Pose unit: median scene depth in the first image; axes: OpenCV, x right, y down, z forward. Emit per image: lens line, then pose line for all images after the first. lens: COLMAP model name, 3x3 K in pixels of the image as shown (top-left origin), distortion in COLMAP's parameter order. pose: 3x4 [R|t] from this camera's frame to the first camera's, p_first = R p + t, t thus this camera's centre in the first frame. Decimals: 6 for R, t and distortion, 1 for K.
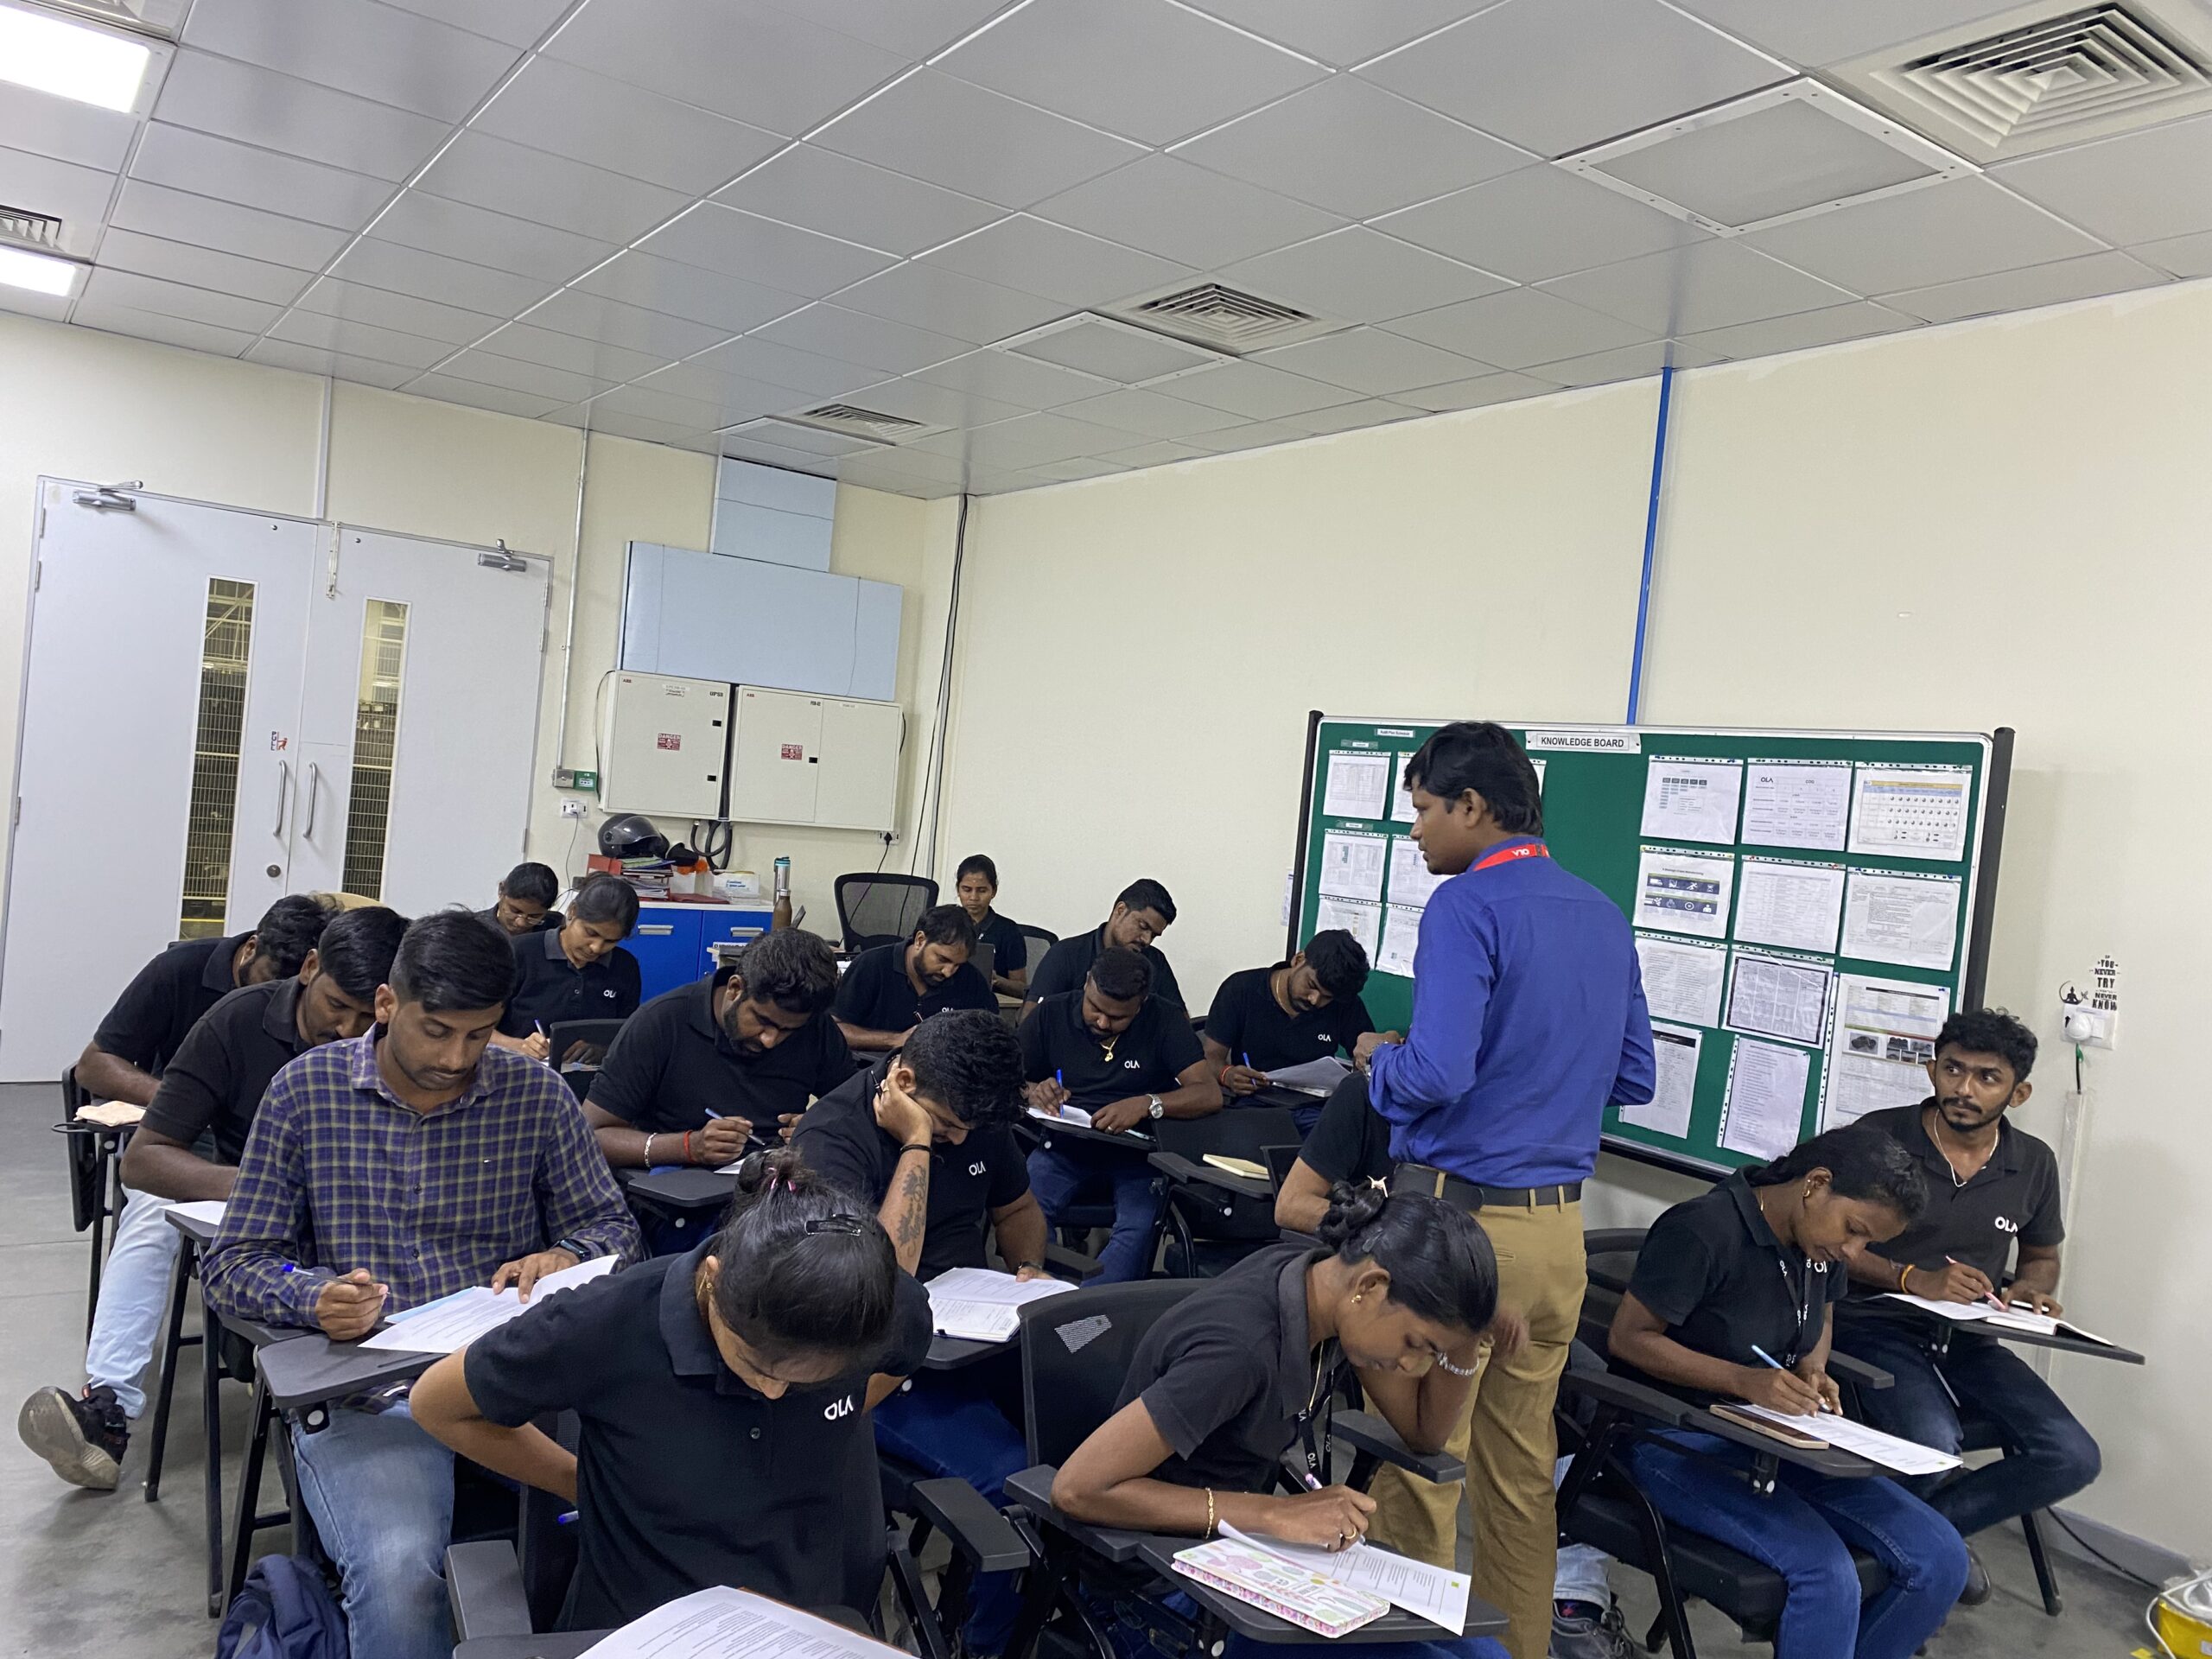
lens RADIAL K [[1672.8, 0, 1119.1], [0, 1672.8, 821.9], [0, 0, 1]] dist [0.034872, -0.060659]
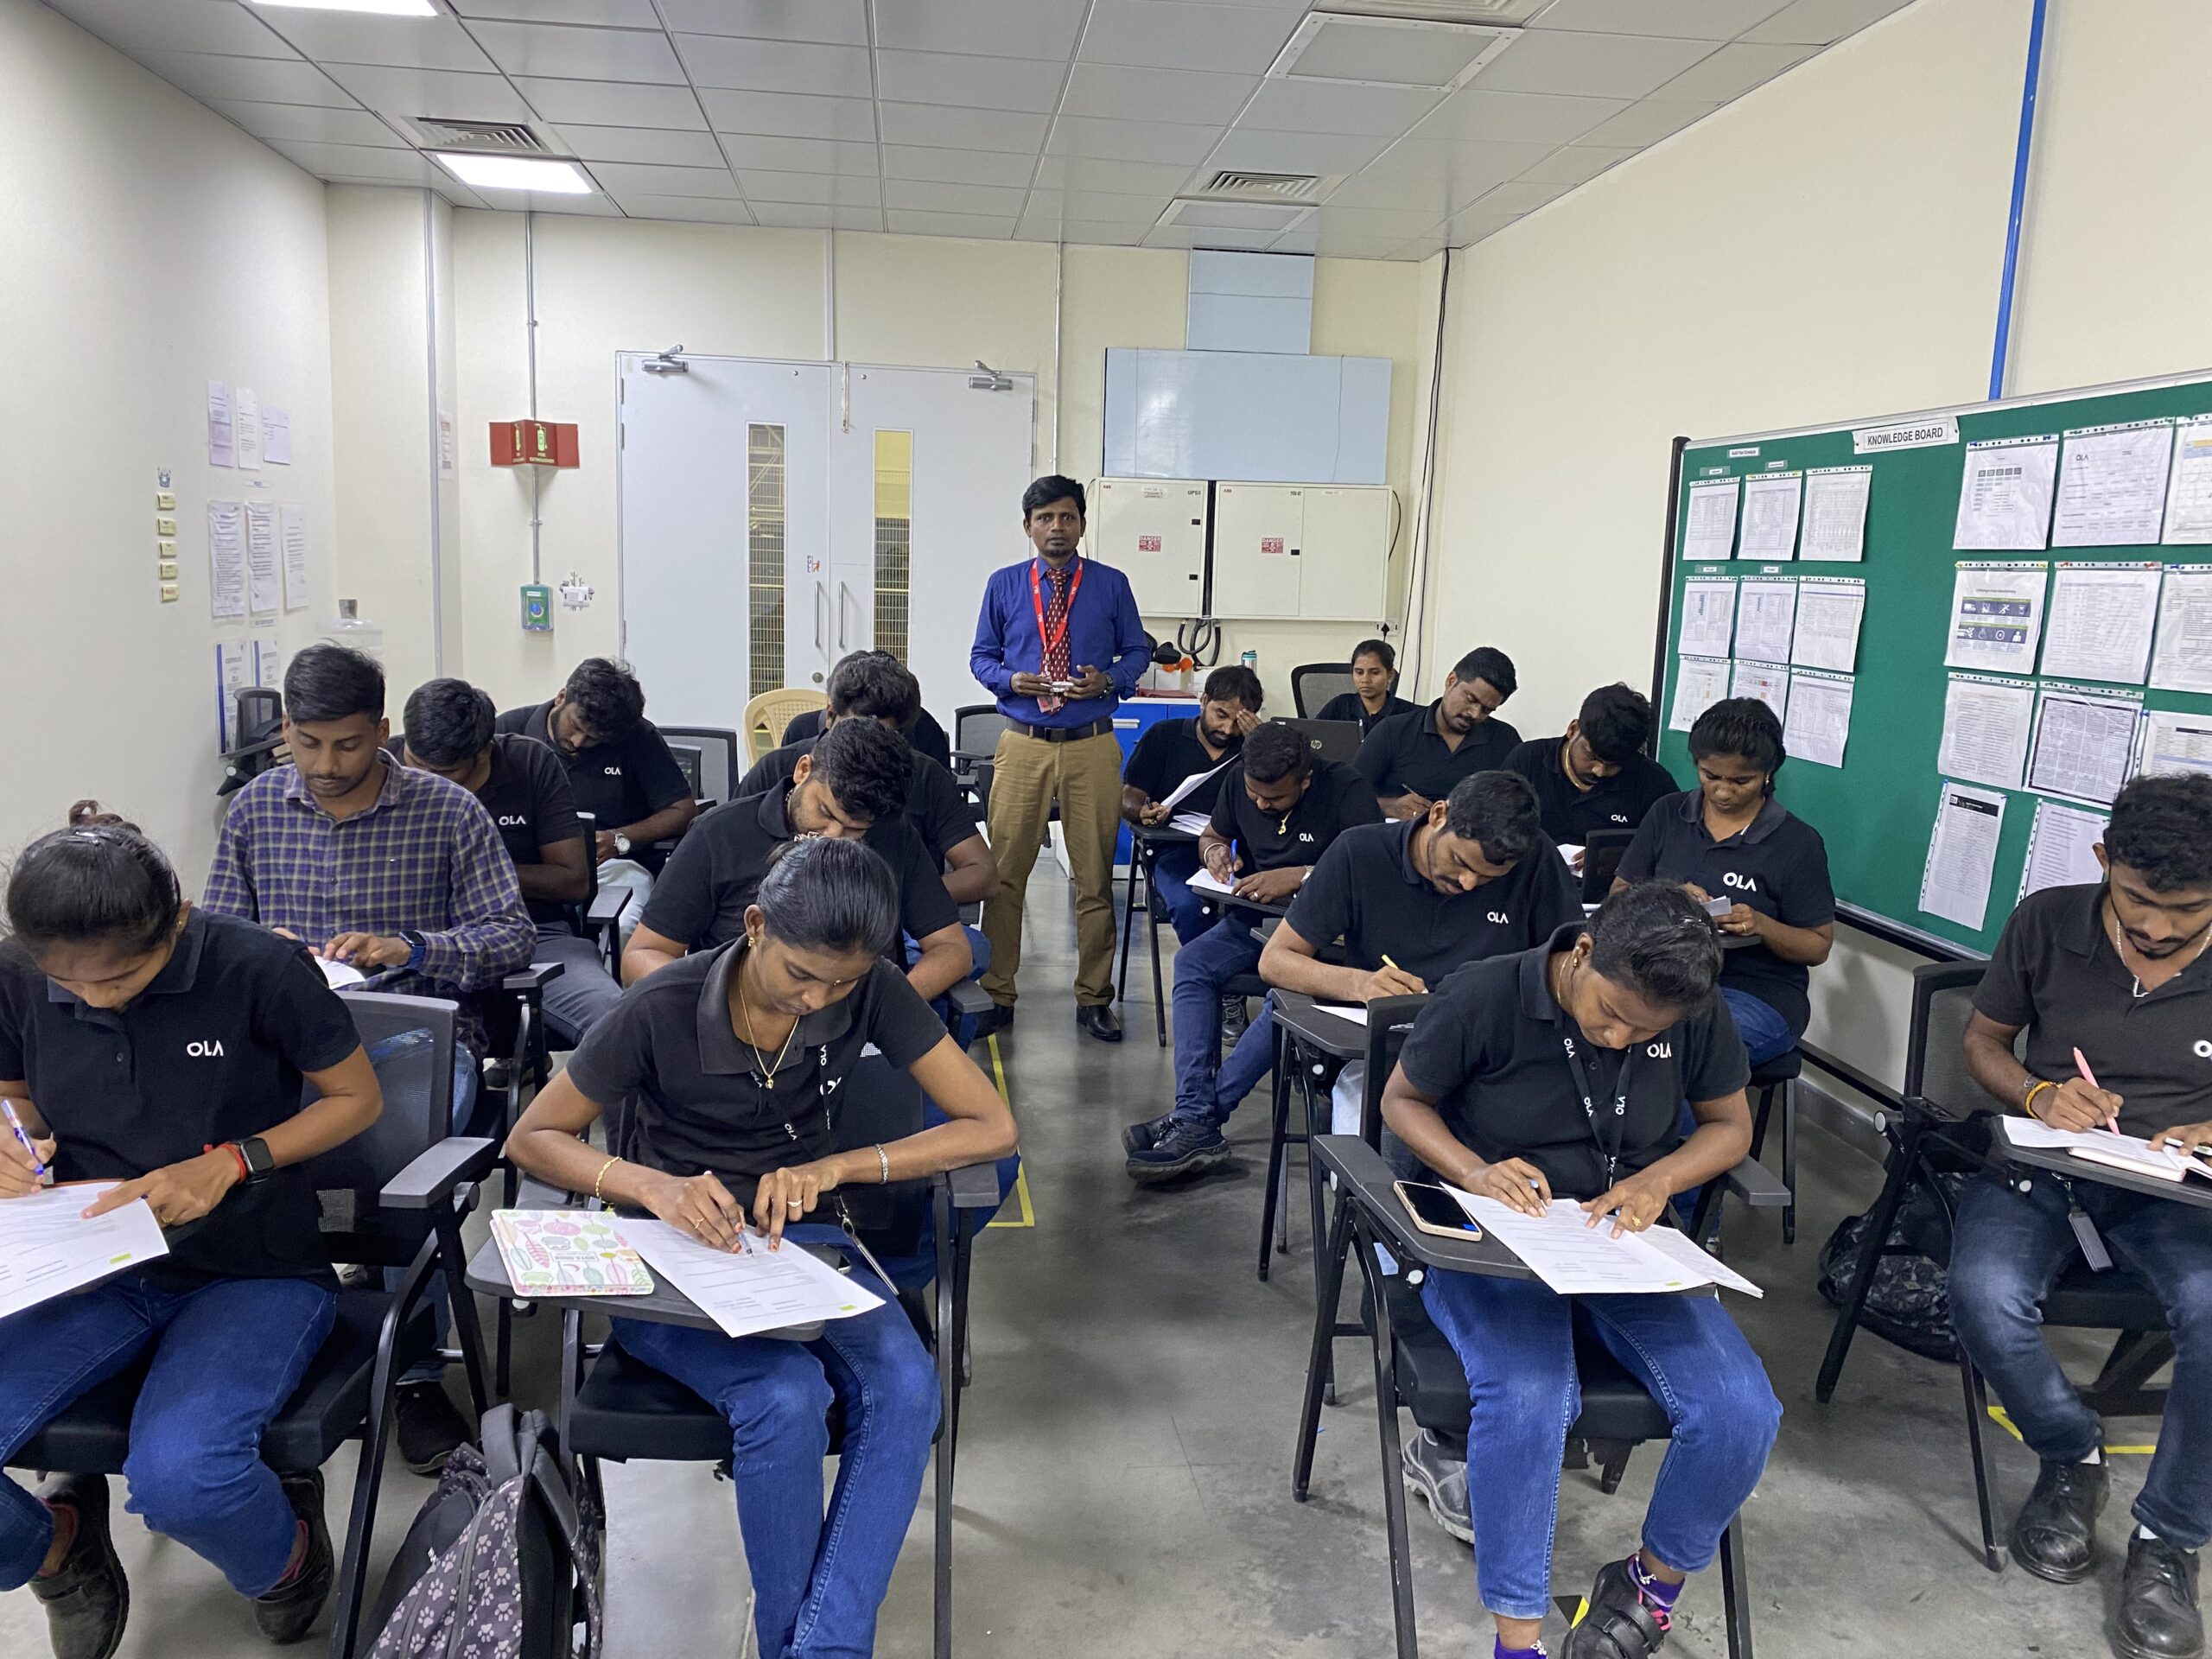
lens RADIAL K [[1672.8, 0, 1092.1], [0, 1672.8, 832.1], [0, 0, 1]] dist [0.034872, -0.060659]
pose [[0.876272, 0.011599, -0.481676, 0.345479], [0.040243, 0.994455, 0.097158, 0.048111], [0.480132, -0.104521, 0.870947, 0.117745]]
